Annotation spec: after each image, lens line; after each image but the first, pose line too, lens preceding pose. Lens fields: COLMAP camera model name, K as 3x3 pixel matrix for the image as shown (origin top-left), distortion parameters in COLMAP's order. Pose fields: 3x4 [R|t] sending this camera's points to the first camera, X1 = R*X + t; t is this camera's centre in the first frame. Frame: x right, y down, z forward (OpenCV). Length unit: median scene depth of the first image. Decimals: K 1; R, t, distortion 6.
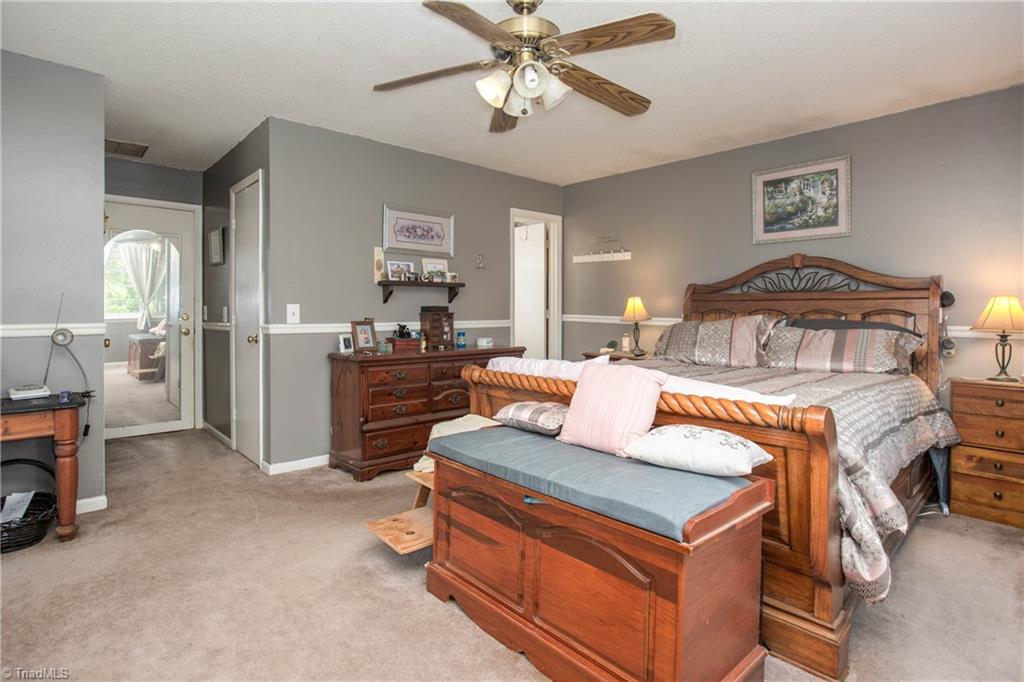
lens RADIAL K [[528.6, 0, 505.1], [0, 528.6, 311.3], [0, 0, 1]] dist [-0.006770, -0.000551]
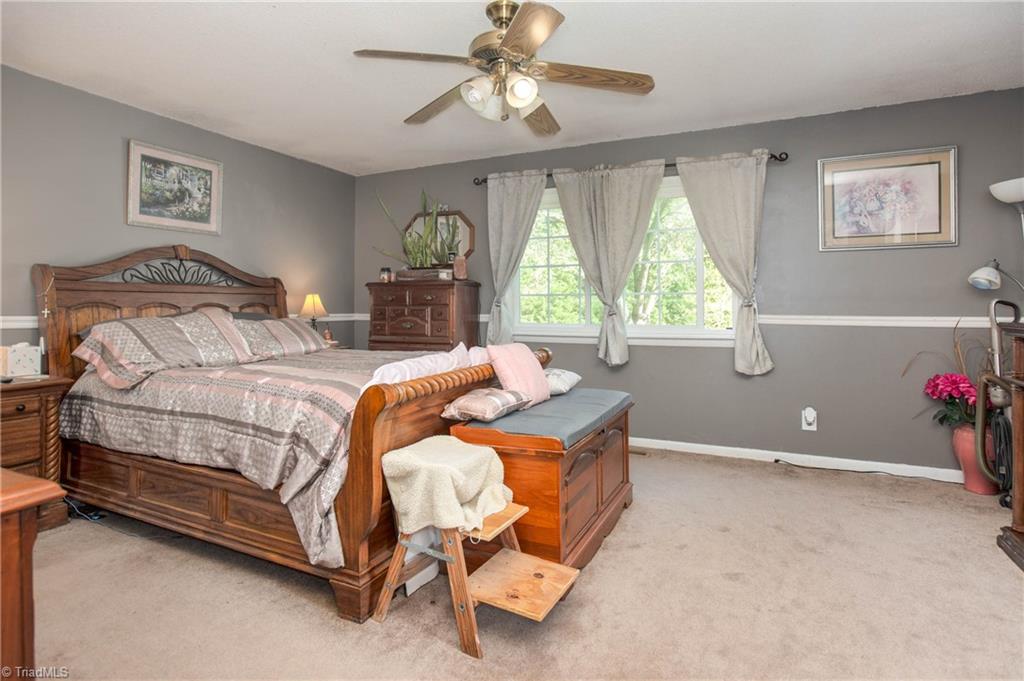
lens RADIAL K [[528.6, 0, 493.5], [0, 528.6, 299.6], [0, 0, 1]] dist [-0.006770, -0.000551]
pose [[-0.363354, 0.005808, 0.931633, -0.549077], [0.005068, 0.999978, -0.004258, -0.001266], [-0.931637, 0.003174, -0.363376, 0.815907]]
